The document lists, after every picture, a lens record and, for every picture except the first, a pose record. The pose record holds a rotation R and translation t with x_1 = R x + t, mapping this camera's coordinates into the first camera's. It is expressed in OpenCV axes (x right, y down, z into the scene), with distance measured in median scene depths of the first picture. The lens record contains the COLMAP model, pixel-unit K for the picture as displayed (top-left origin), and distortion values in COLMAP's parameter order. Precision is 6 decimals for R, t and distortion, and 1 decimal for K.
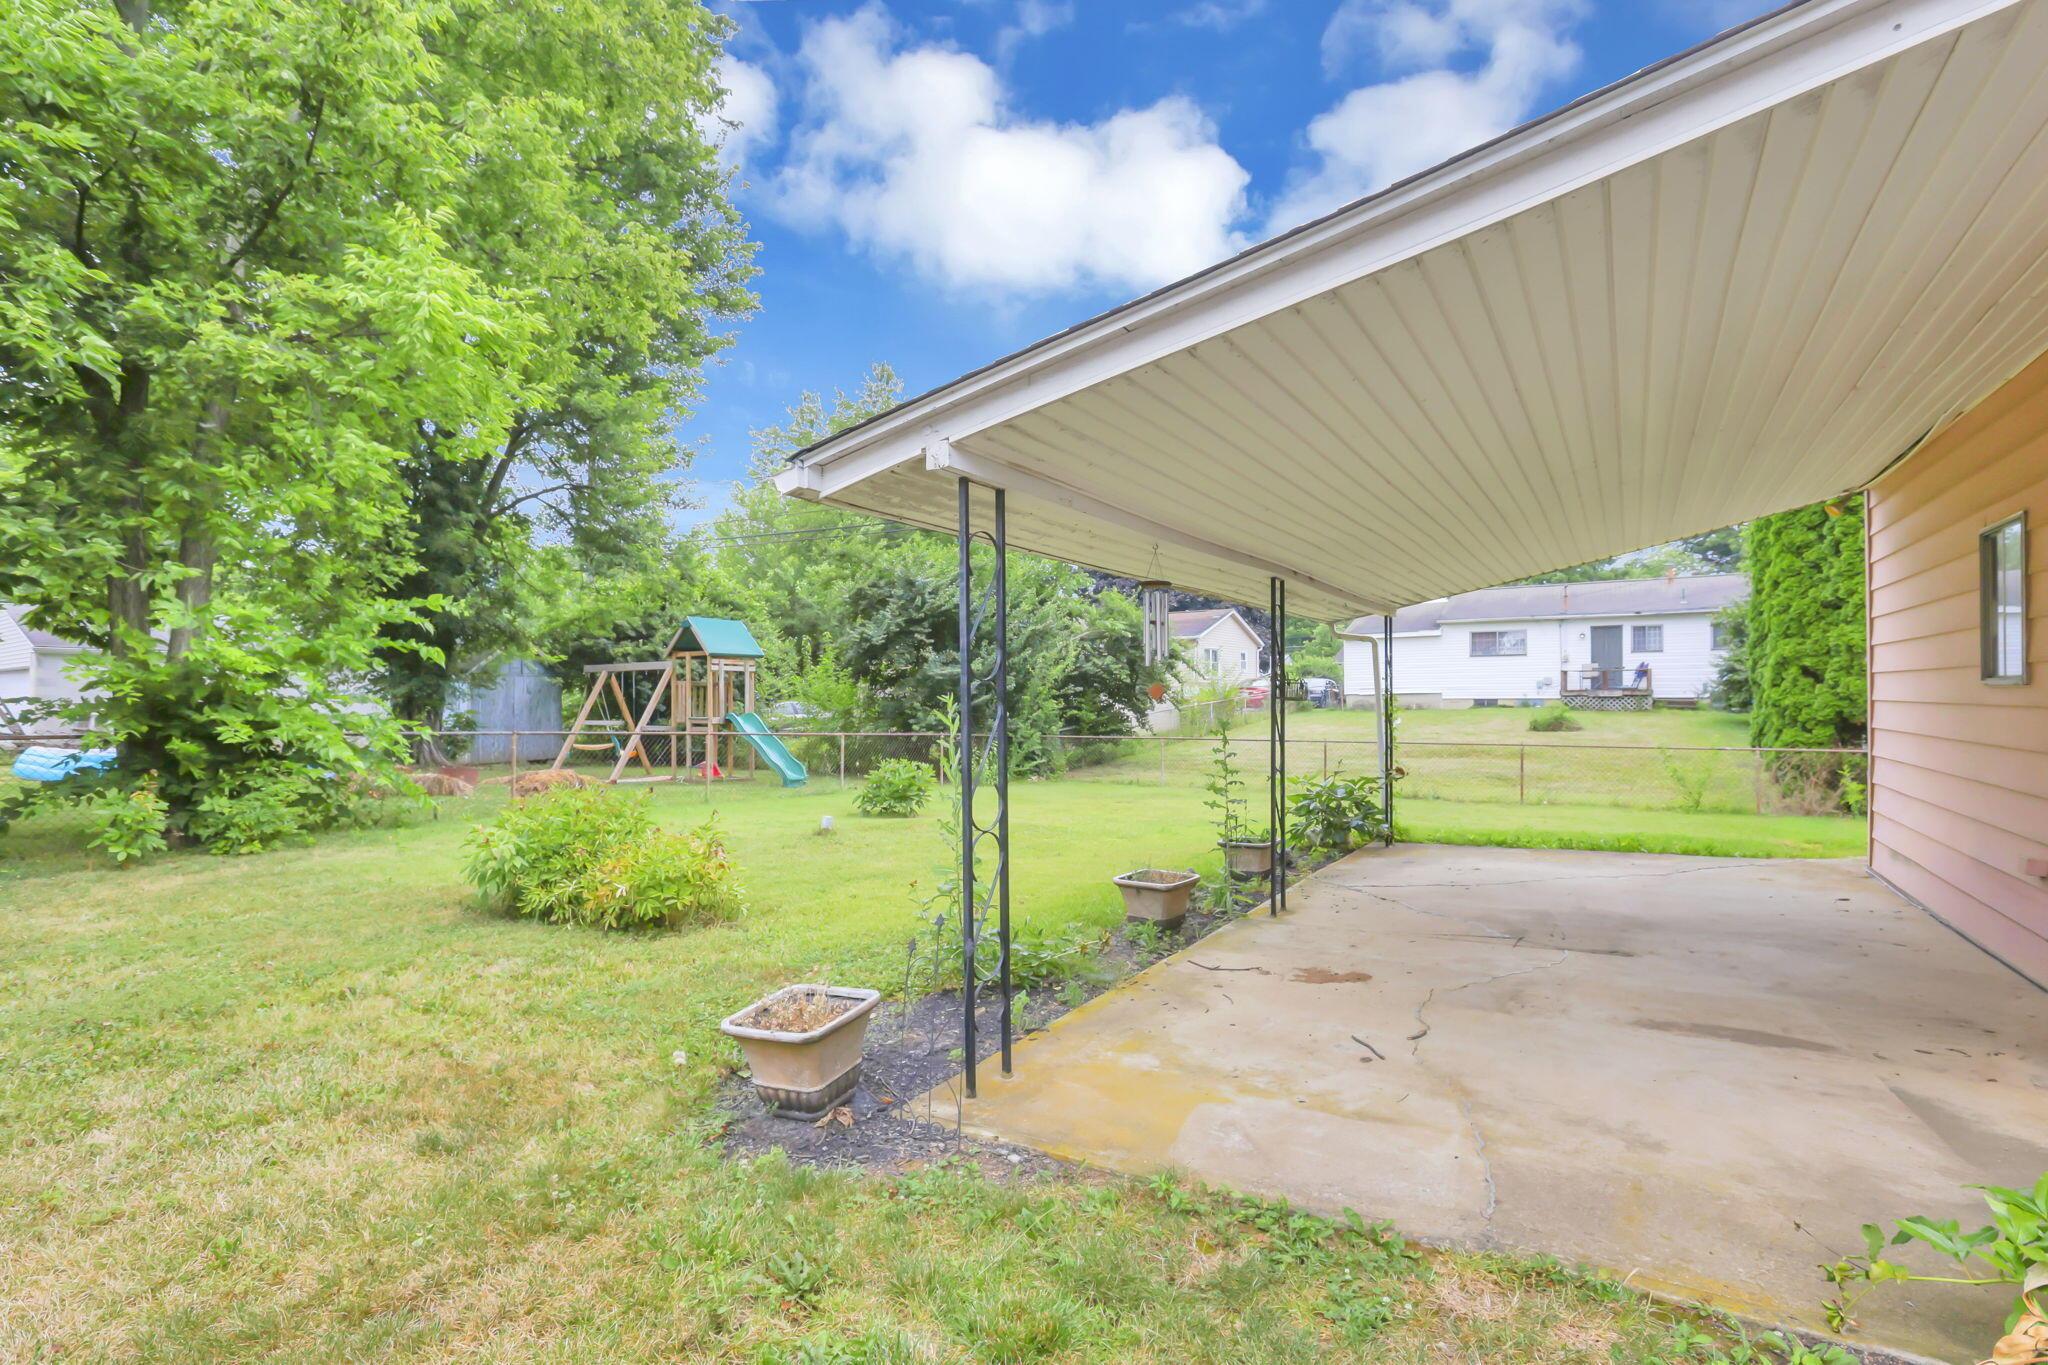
lens RADIAL K [[961.2, 0, 997.6], [0, 961.2, 672.8], [0, 0, 1]] dist [0.000627, 0.001387]
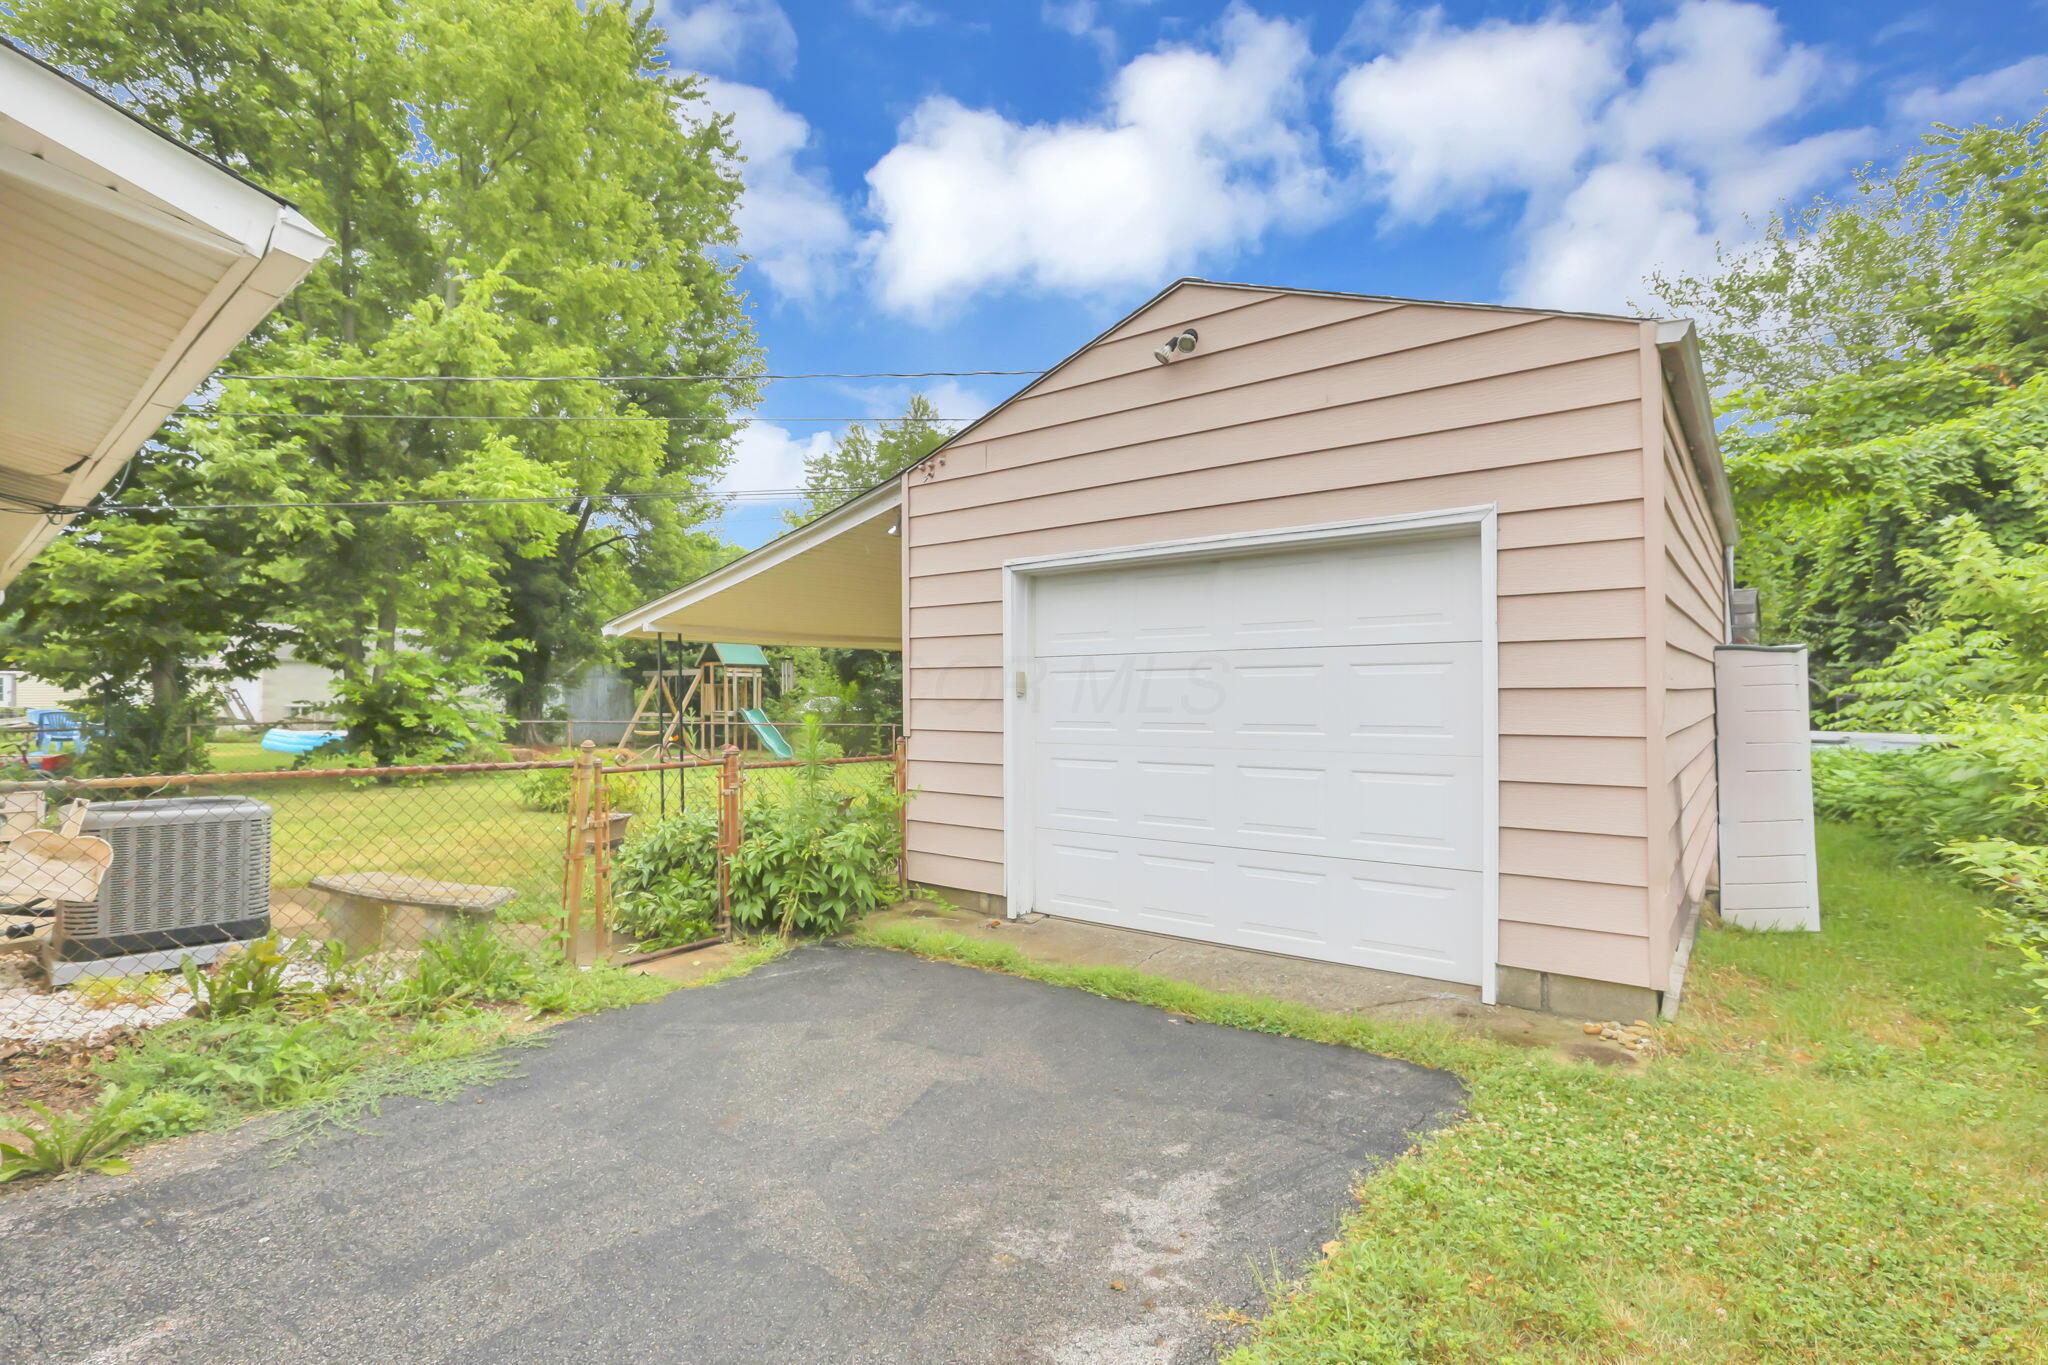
lens RADIAL K [[961.2, 0, 997.6], [0, 961.2, 672.8], [0, 0, 1]] dist [0.000627, 0.001387]
pose [[0.994438, -0.000402, -0.105324, 0.430882], [0.001363, 0.999958, 0.009054, -0.037052], [0.105316, -0.009147, 0.994397, -0.589475]]
